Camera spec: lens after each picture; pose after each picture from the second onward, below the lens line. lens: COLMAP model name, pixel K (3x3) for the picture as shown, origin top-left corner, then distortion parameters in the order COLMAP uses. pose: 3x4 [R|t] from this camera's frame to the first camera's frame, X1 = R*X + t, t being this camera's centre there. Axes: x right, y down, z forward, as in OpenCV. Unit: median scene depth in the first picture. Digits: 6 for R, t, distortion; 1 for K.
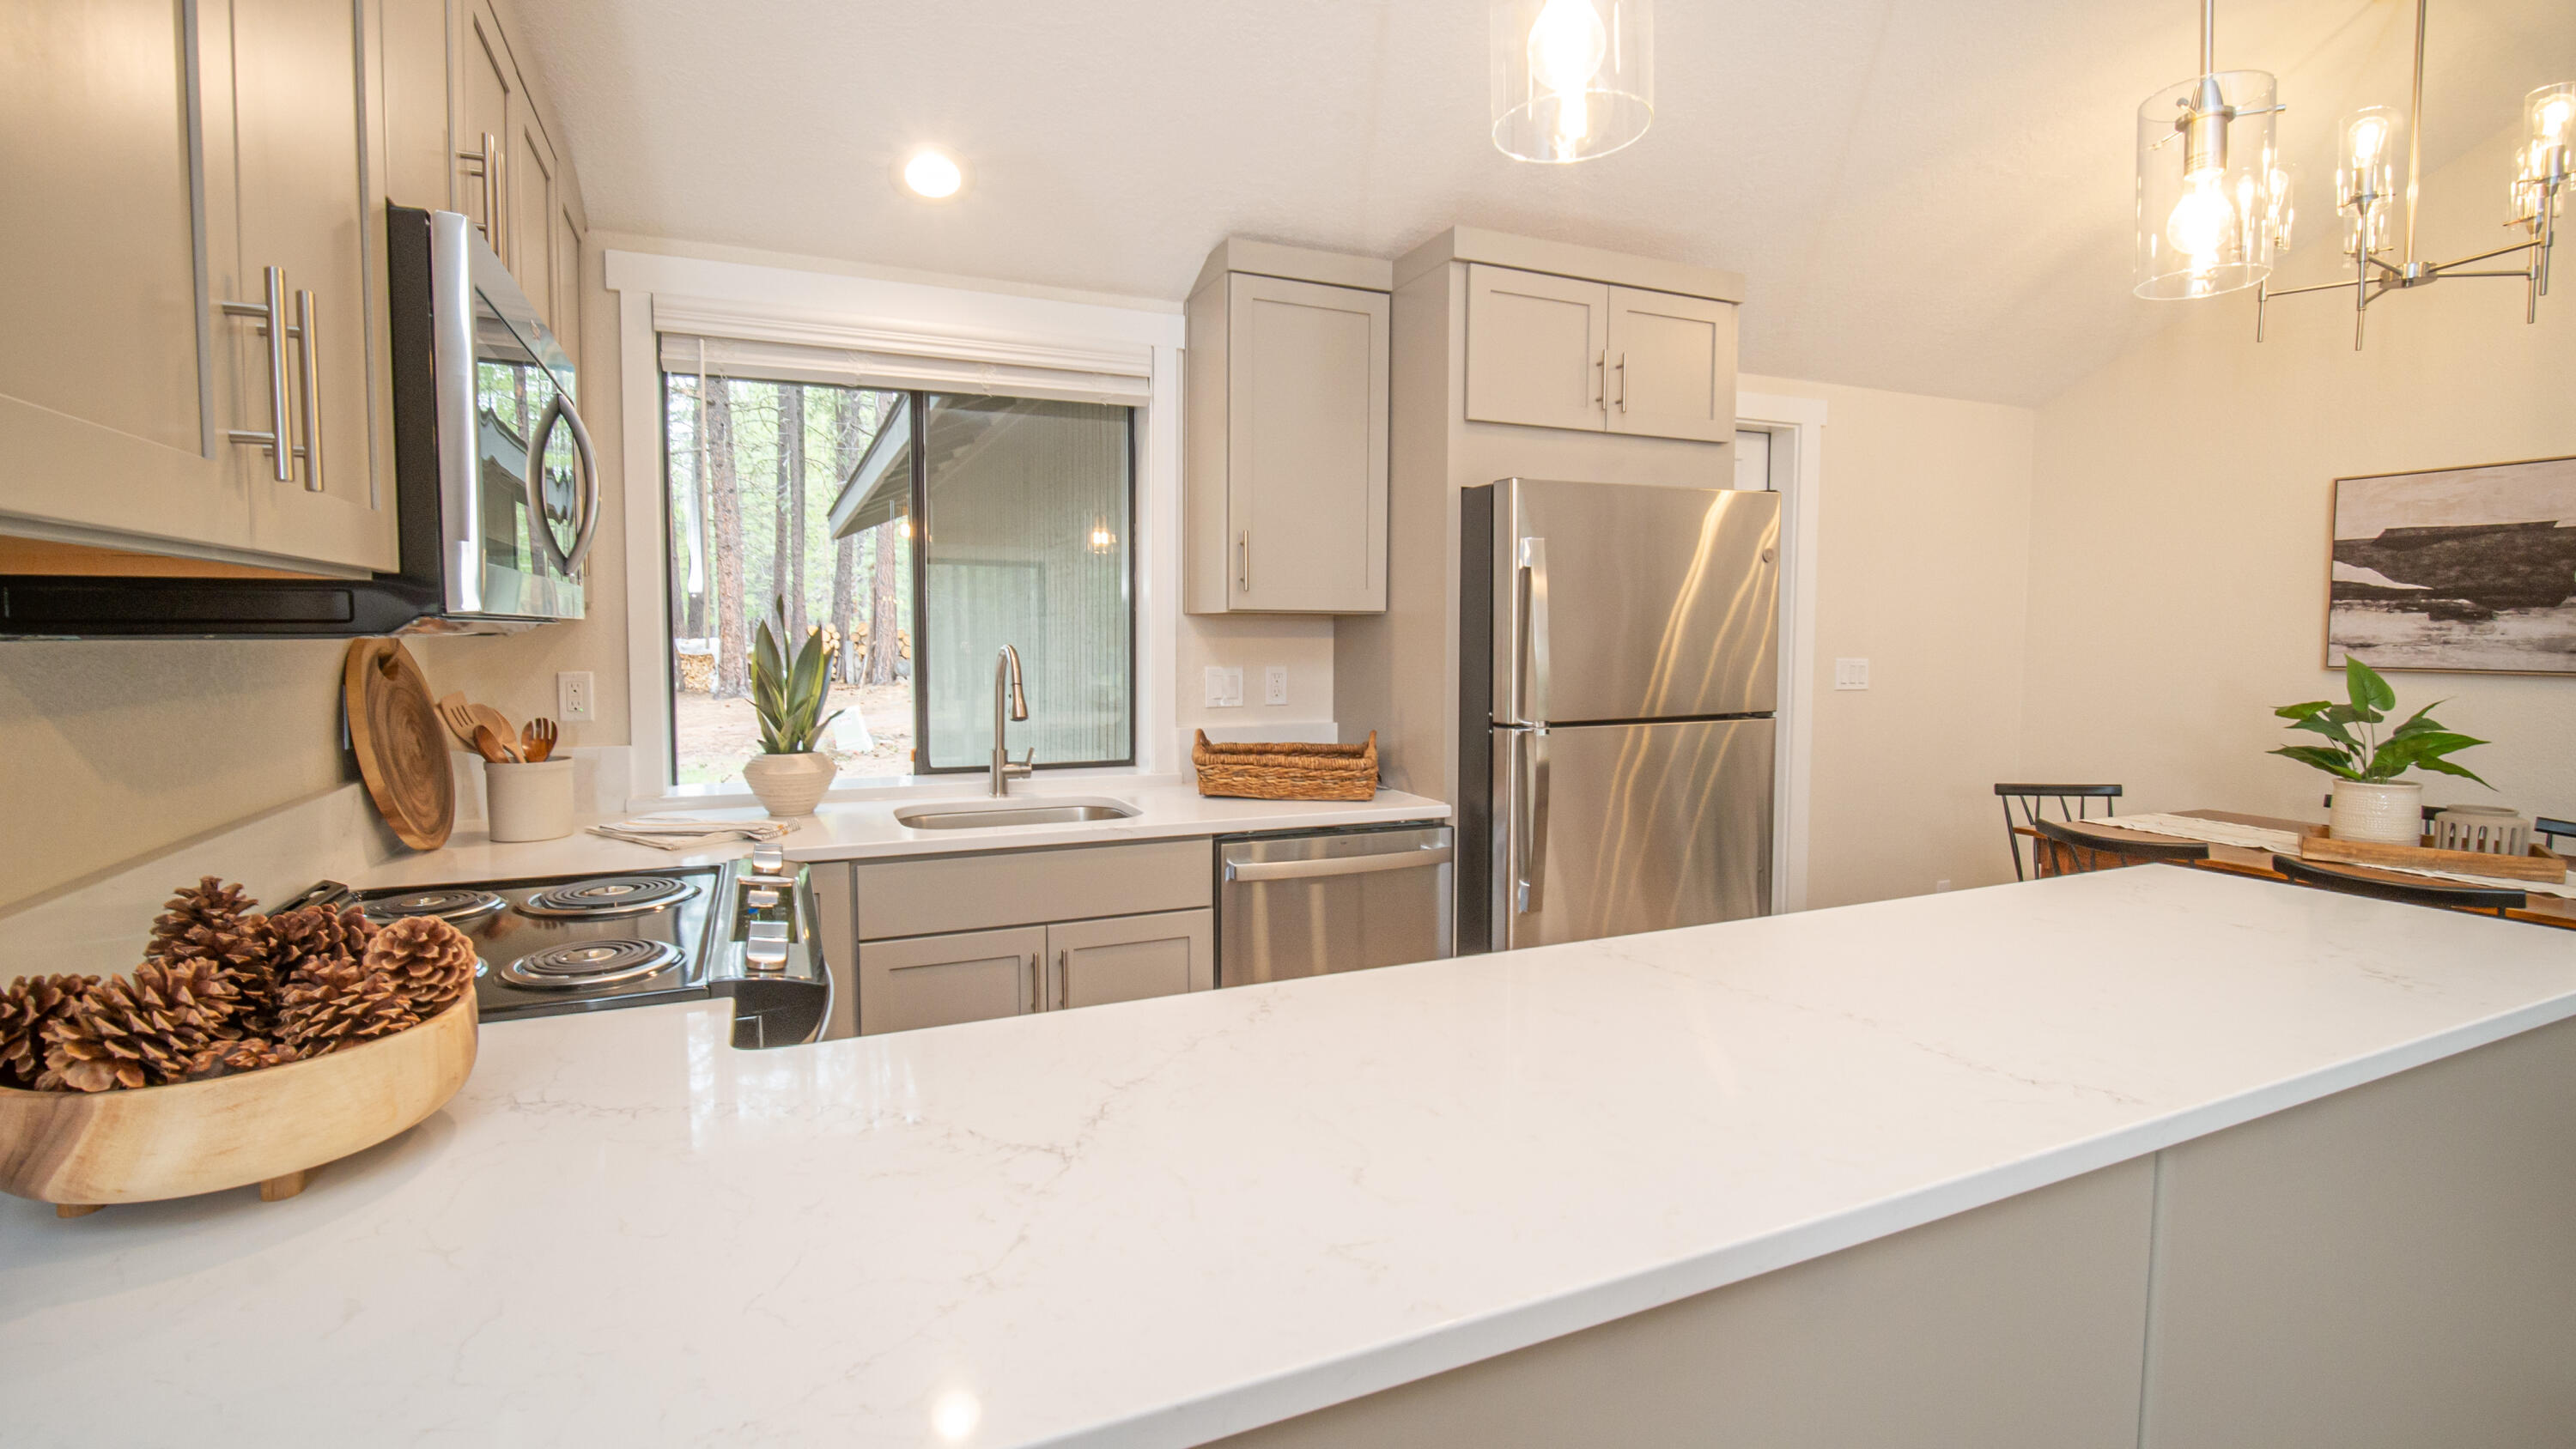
lens RADIAL K [[1155.1, 0, 1280.5], [0, 1155.1, 706.4], [0, 0, 1]] dist [-0.016709, -0.000874]
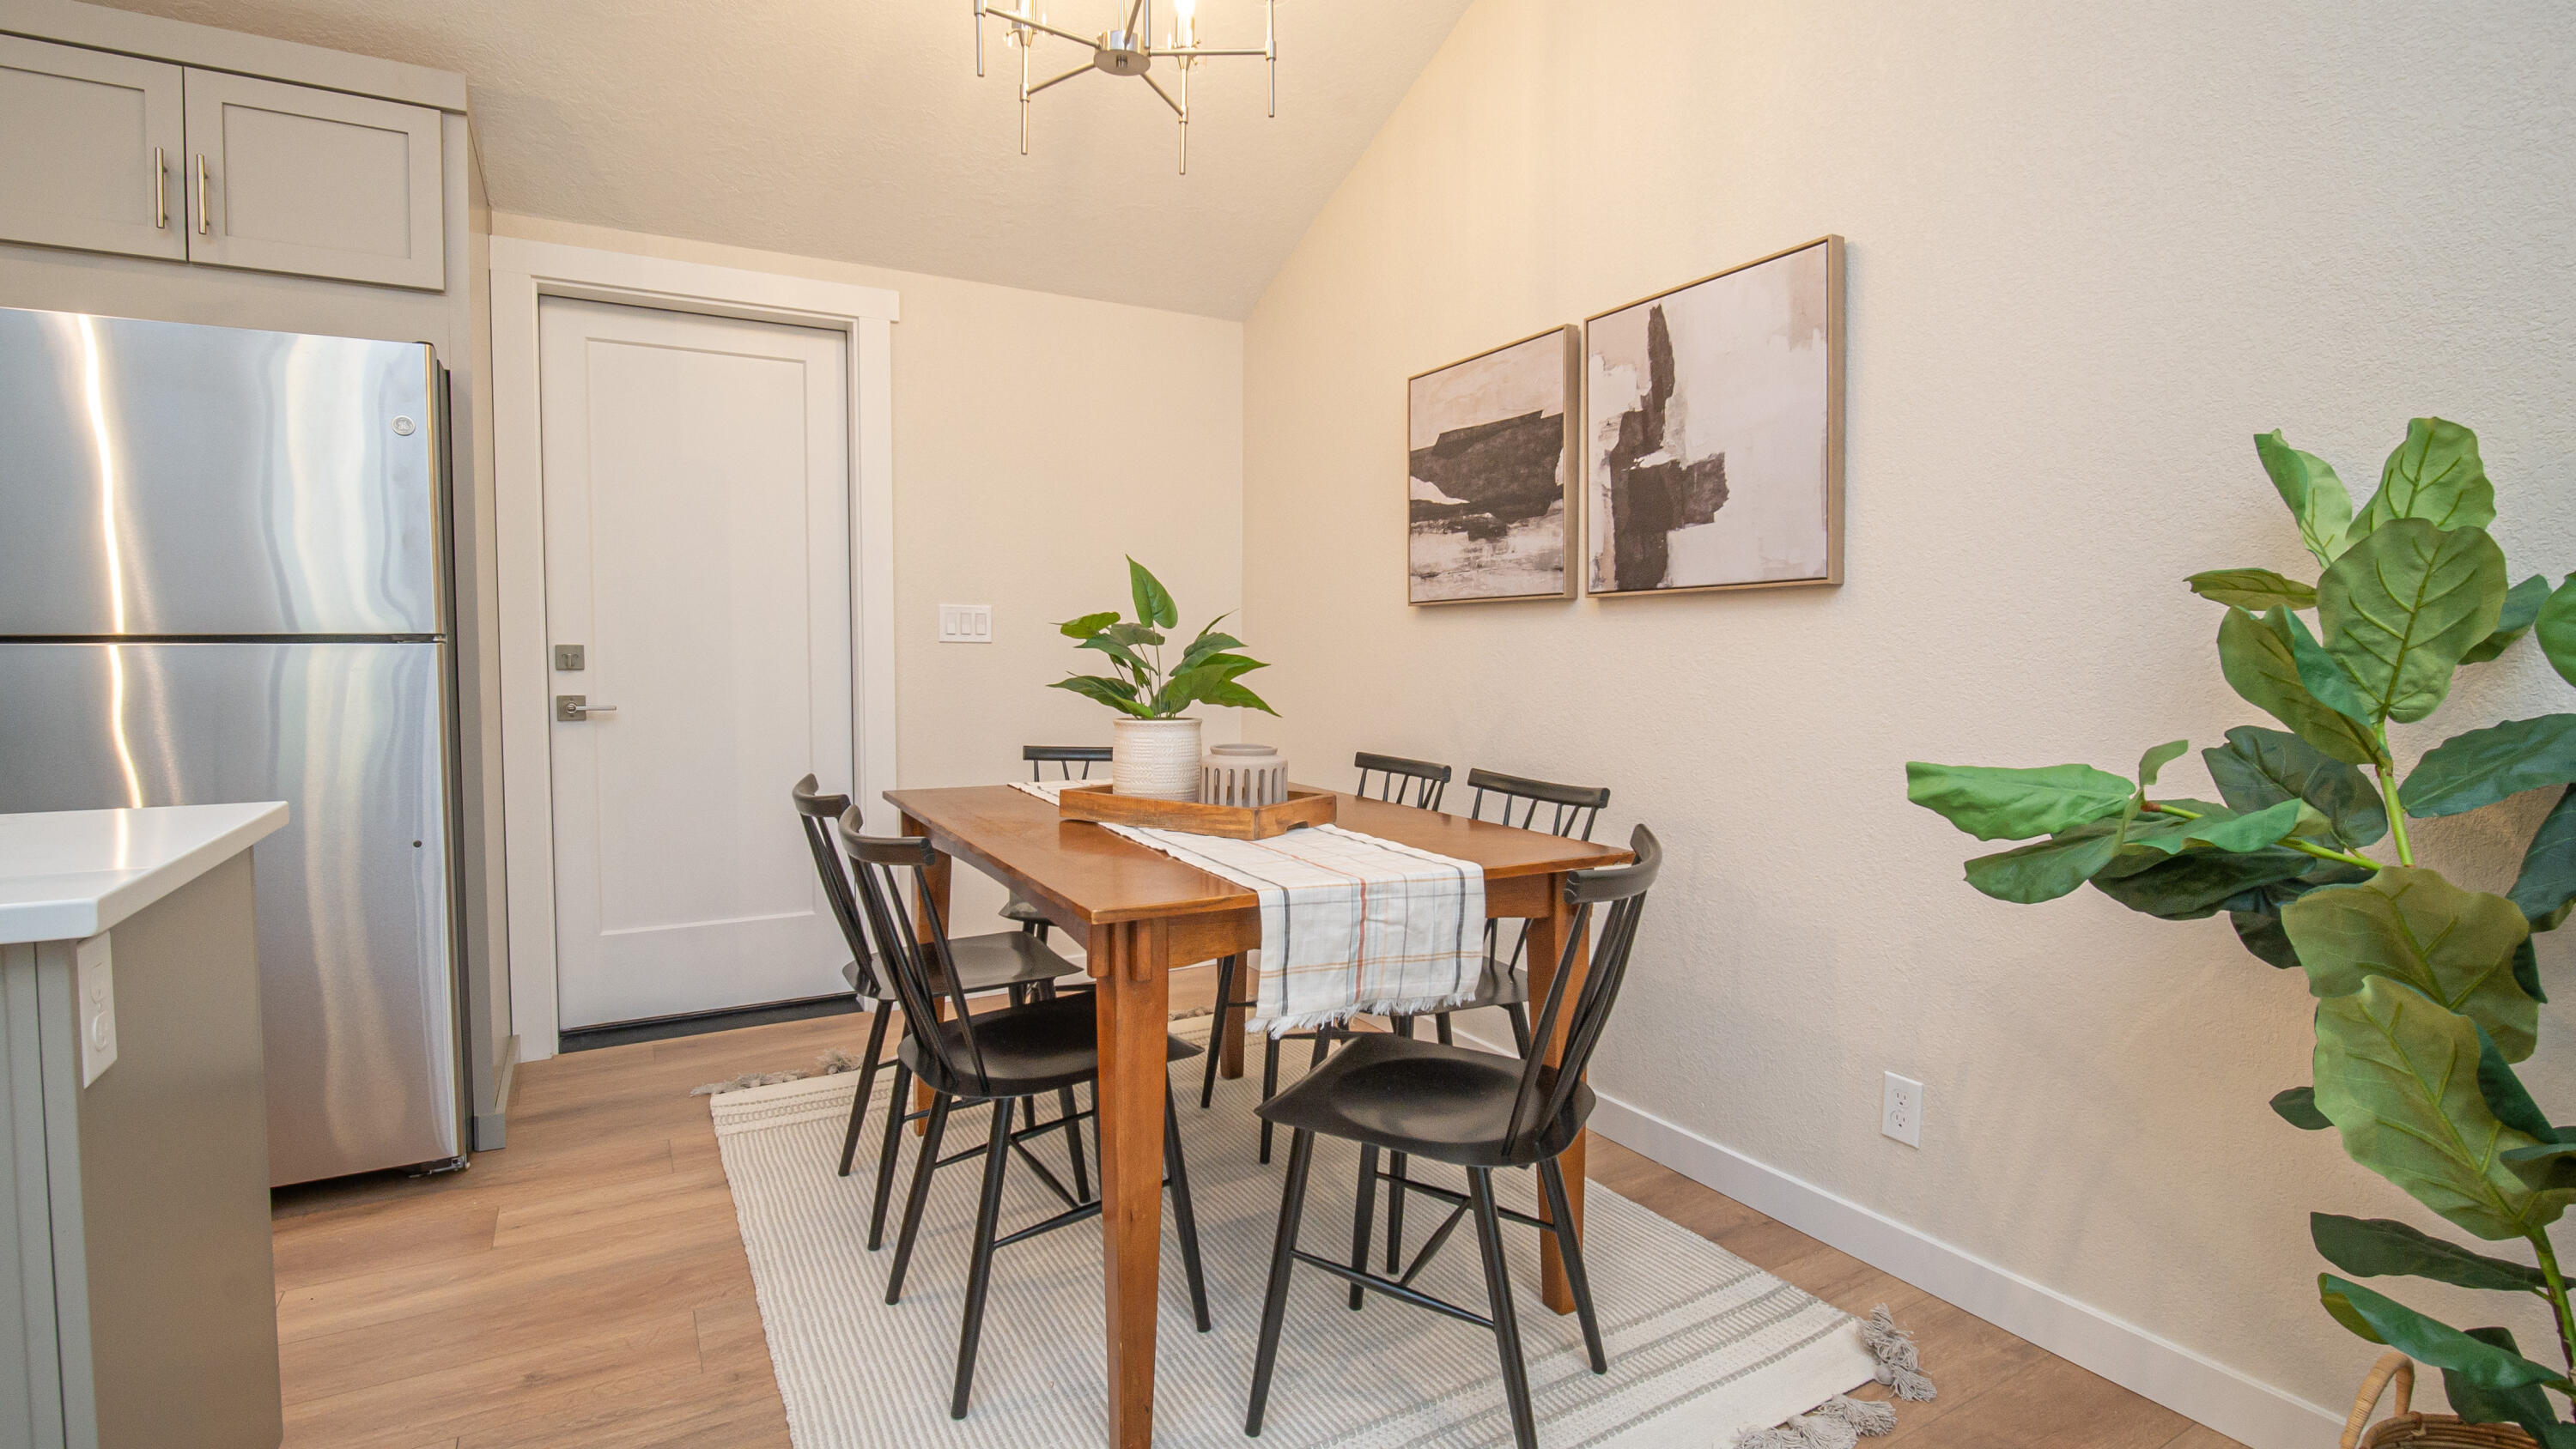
lens RADIAL K [[1201.9, 0, 1287.0], [0, 1201.9, 708.9], [0, 0, 1]] dist [-0.015304, -0.000957]
pose [[0.994737, -0.004791, 0.102345, 0.805845], [0.006349, 0.999869, -0.014902, 0.061037], [-0.102260, 0.015473, 0.994637, 0.142987]]
